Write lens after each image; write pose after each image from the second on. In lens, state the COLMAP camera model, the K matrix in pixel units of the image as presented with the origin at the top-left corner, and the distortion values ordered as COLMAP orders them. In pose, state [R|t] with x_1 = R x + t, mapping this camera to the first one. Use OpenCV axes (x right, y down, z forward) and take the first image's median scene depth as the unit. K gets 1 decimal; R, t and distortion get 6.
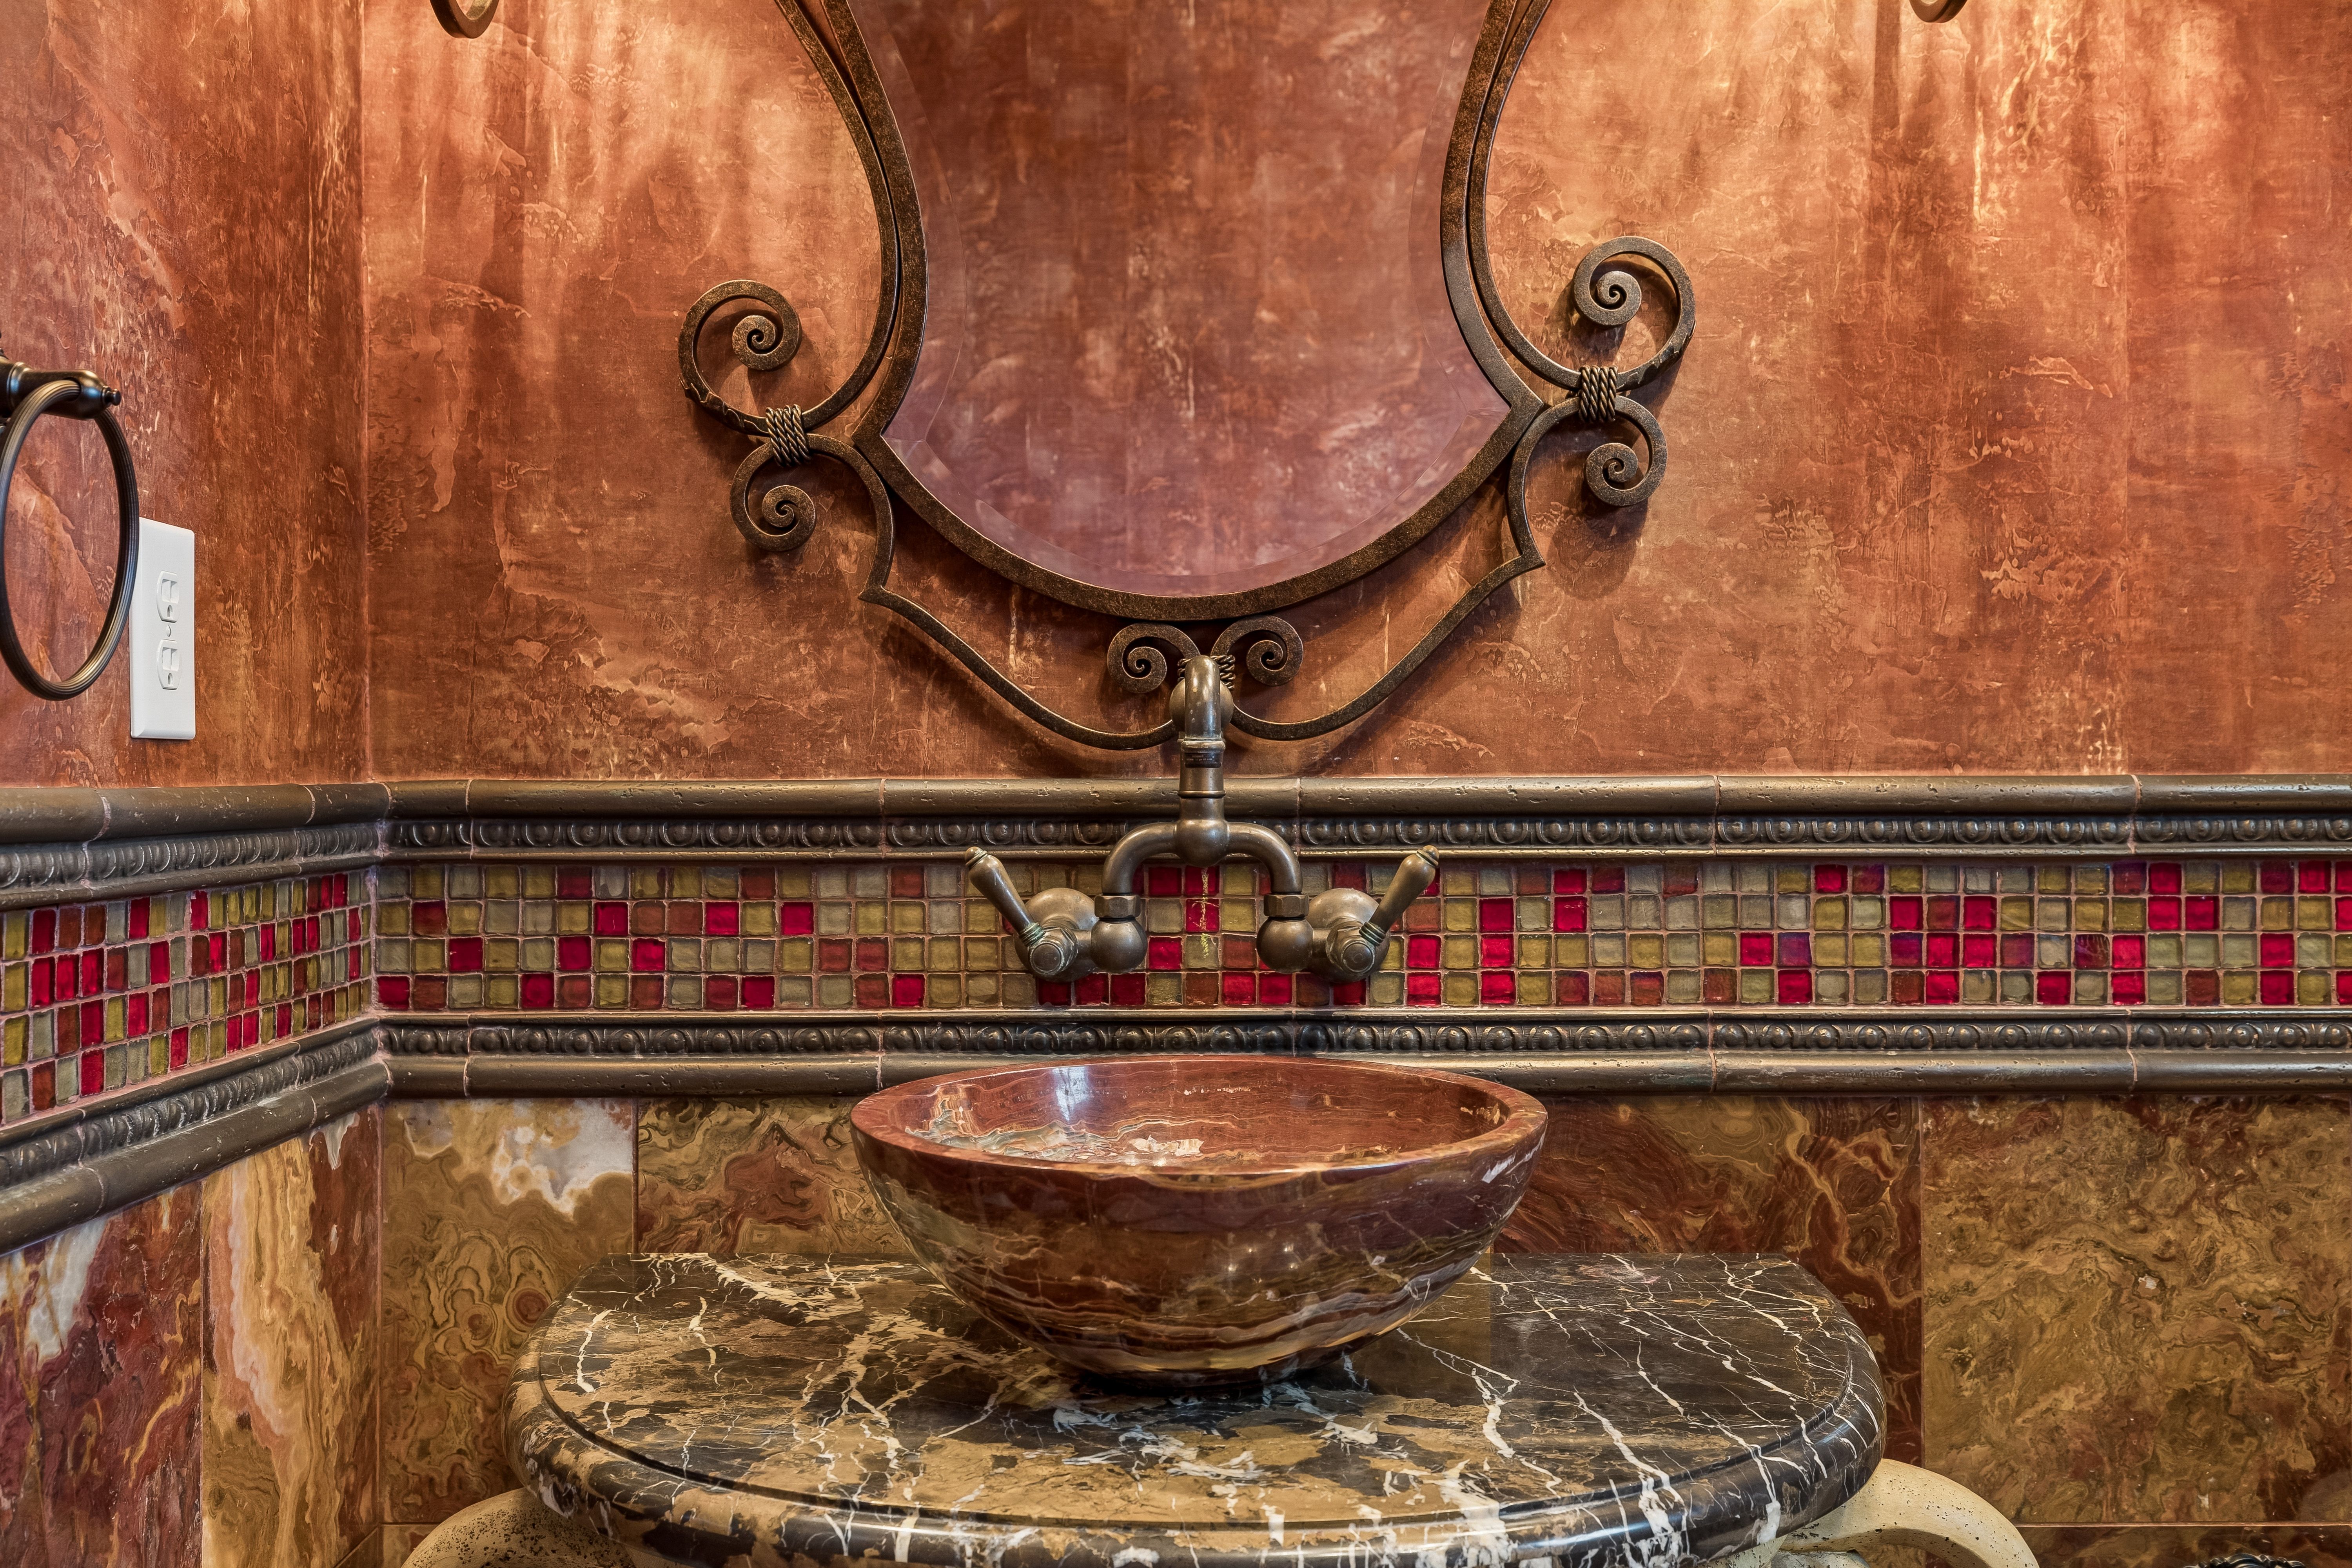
lens RADIAL K [[2284.4, 0, 1175.4], [0, 2284.4, 774.9], [0, 0, 1]] dist [0.004102, 0.000000]
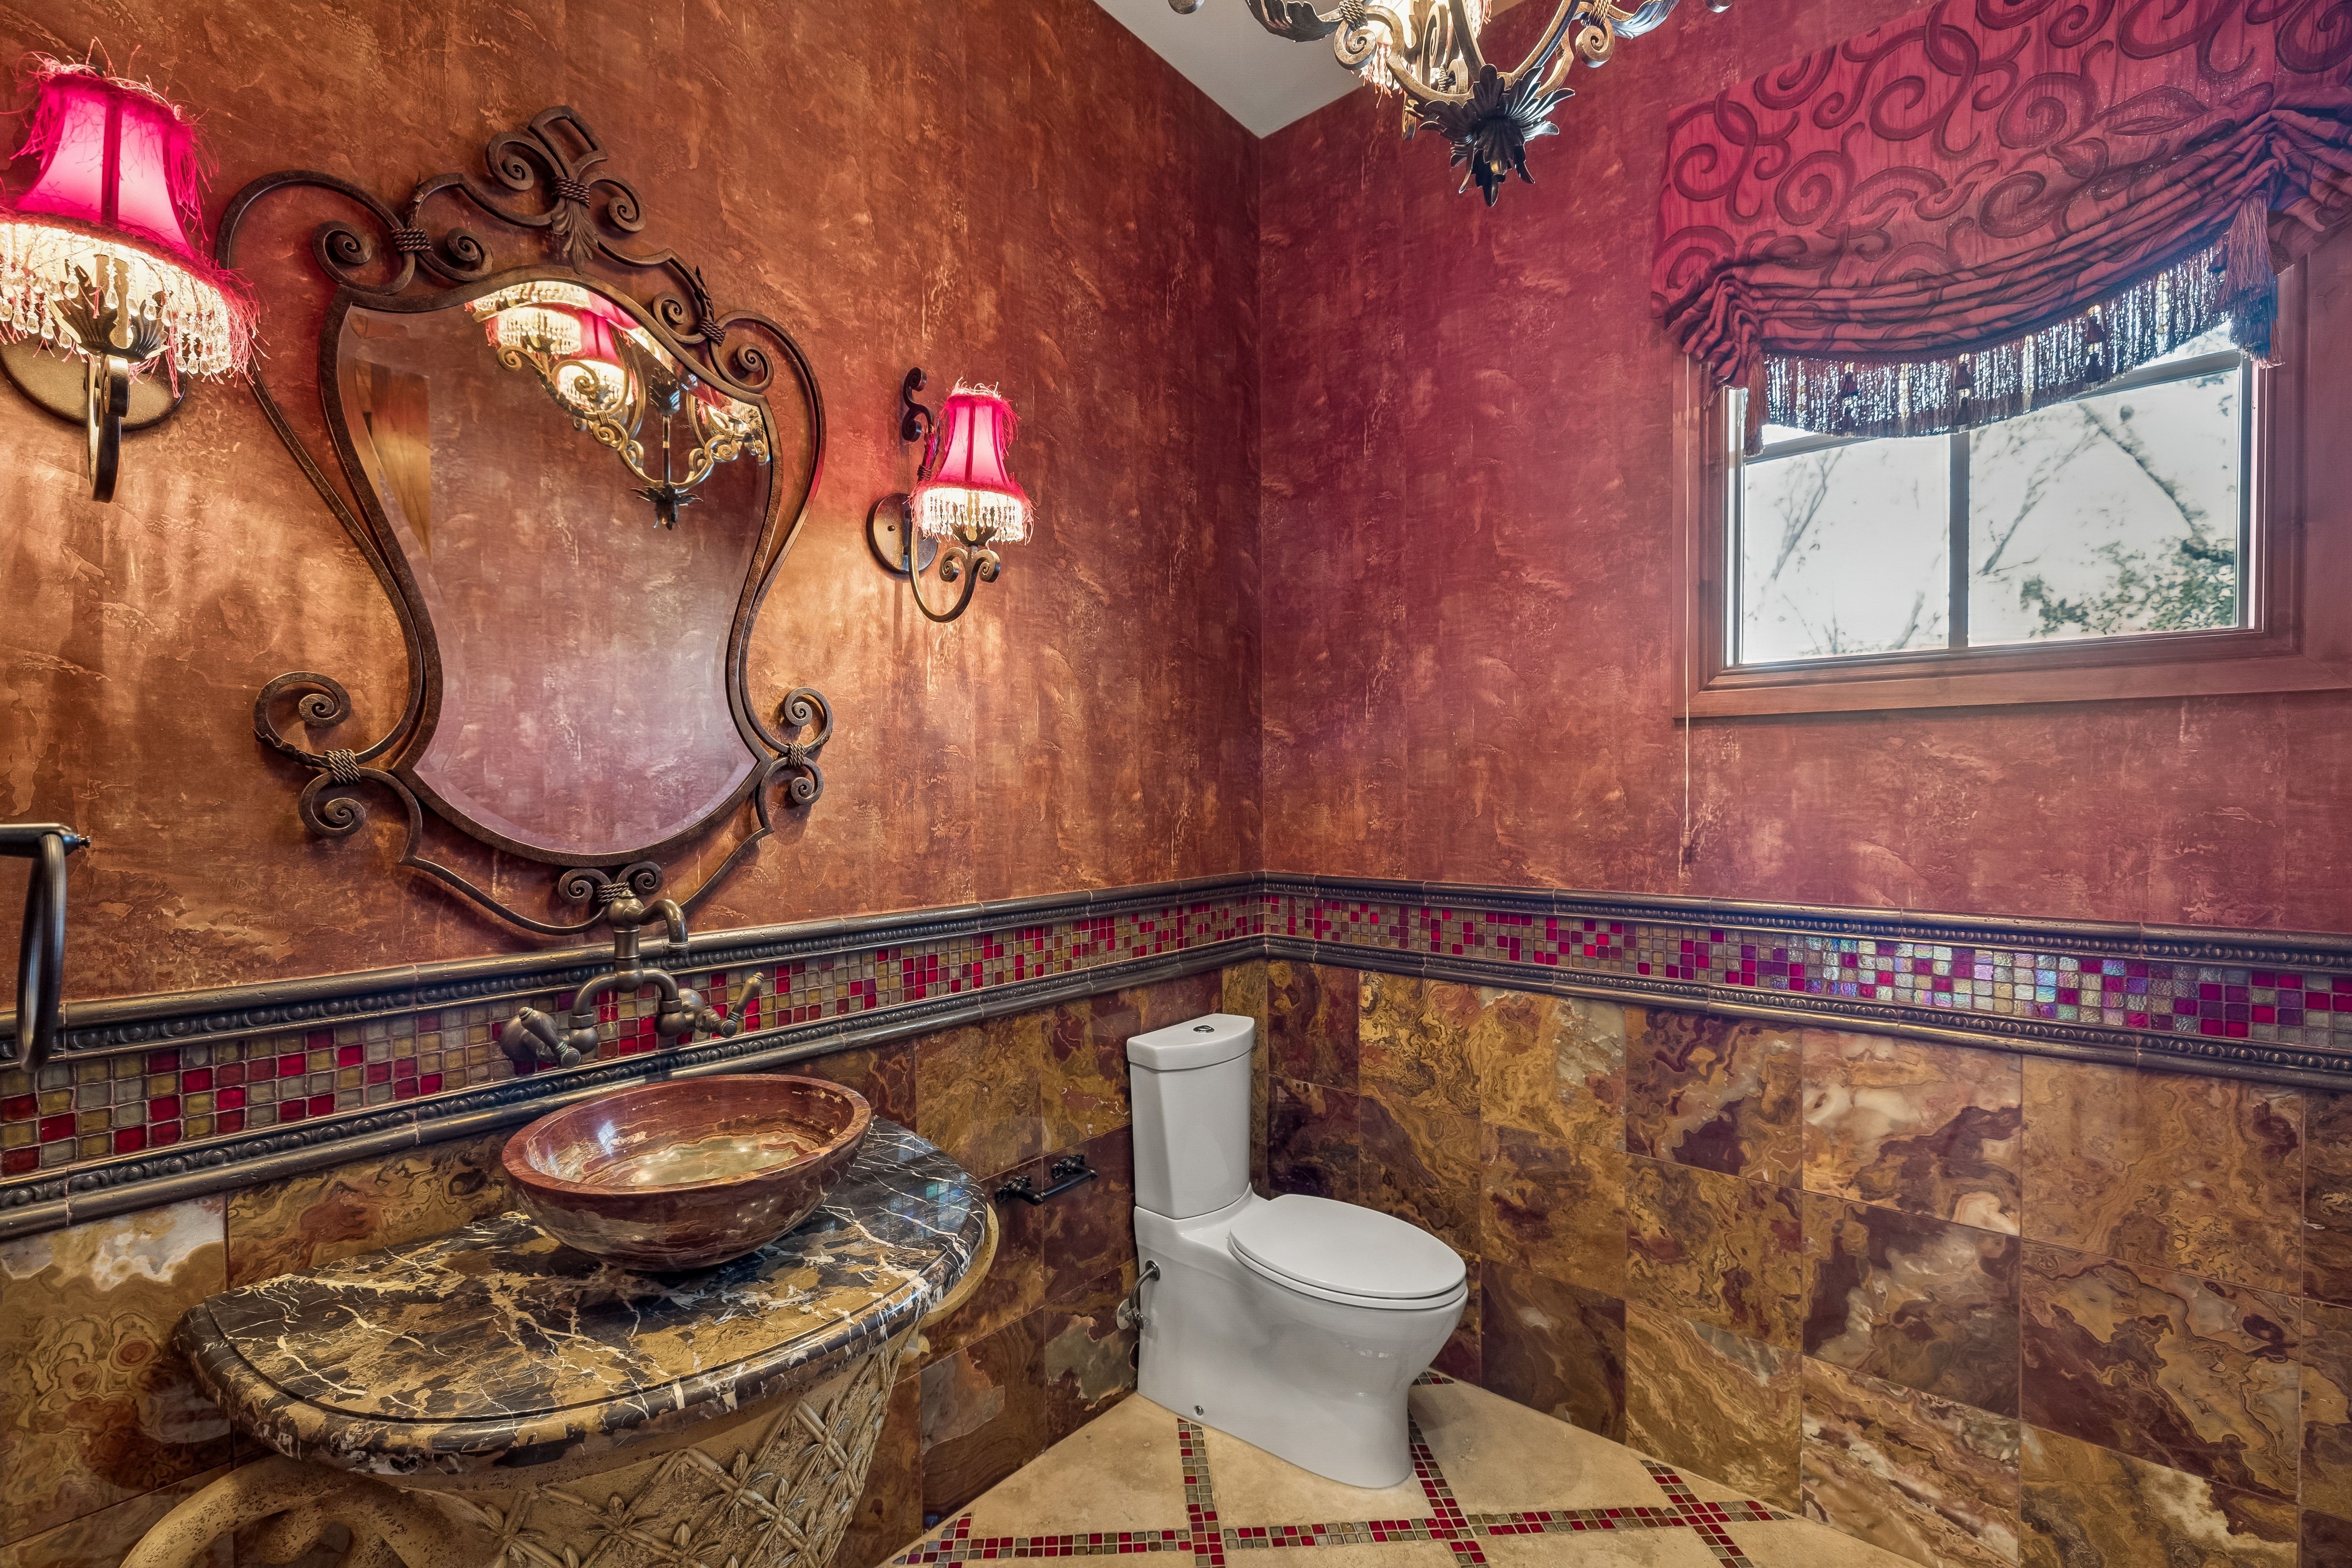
lens RADIAL K [[978.2, 0, 1190.3], [0, 978.2, 824.6], [0, 0, 1]] dist [-0.000181, -0.000814]
pose [[0.648758, -0.014518, 0.760856, -0.308151], [-0.001532, 0.999791, 0.020383, -0.121459], [-0.760993, -0.014389, 0.648601, 0.070242]]
